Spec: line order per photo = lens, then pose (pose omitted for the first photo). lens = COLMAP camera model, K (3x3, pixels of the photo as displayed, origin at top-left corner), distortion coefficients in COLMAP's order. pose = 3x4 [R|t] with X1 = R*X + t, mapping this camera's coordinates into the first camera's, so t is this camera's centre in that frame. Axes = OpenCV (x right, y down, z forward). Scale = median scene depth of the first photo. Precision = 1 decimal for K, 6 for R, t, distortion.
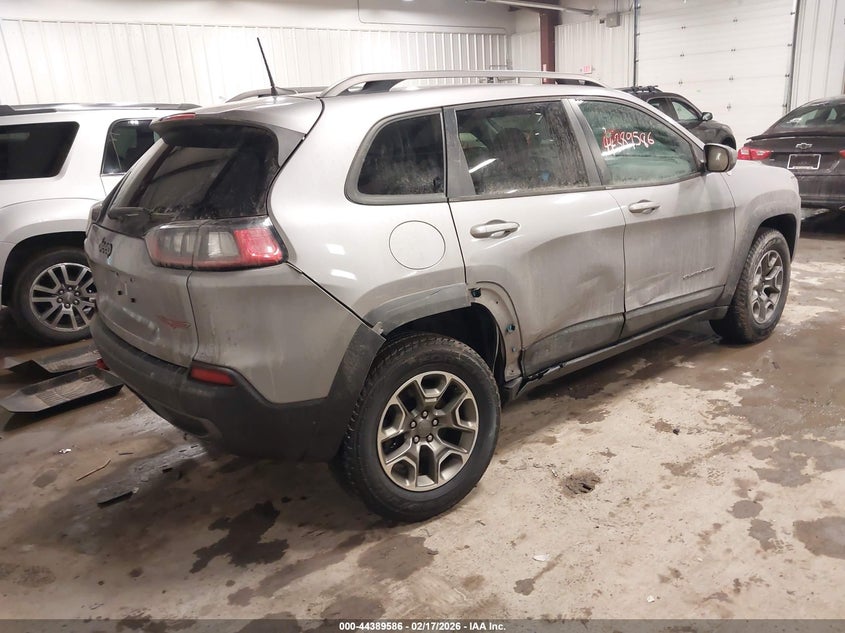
lens RADIAL K [[661.6, 0, 418.1], [0, 661.6, 316.9], [0, 0, 1]] dist [0.014615, 0.000775]
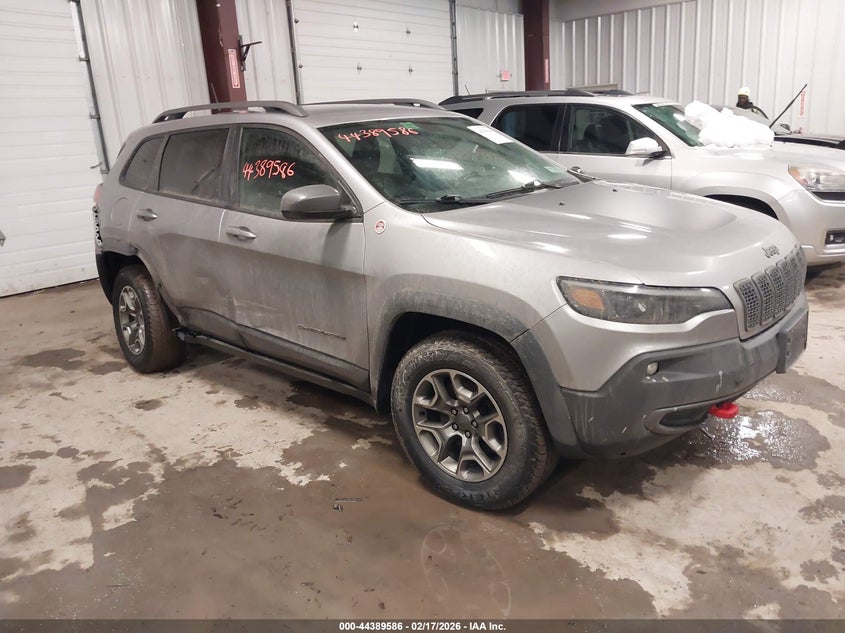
lens RADIAL K [[661.6, 0, 418.1], [0, 661.6, 316.9], [0, 0, 1]] dist [0.014615, 0.000775]
pose [[0.156389, 0.327355, -0.931870, 1.243891], [-0.229919, 0.929626, 0.287981, -0.362697], [0.960562, 0.169218, 0.220649, 0.943129]]
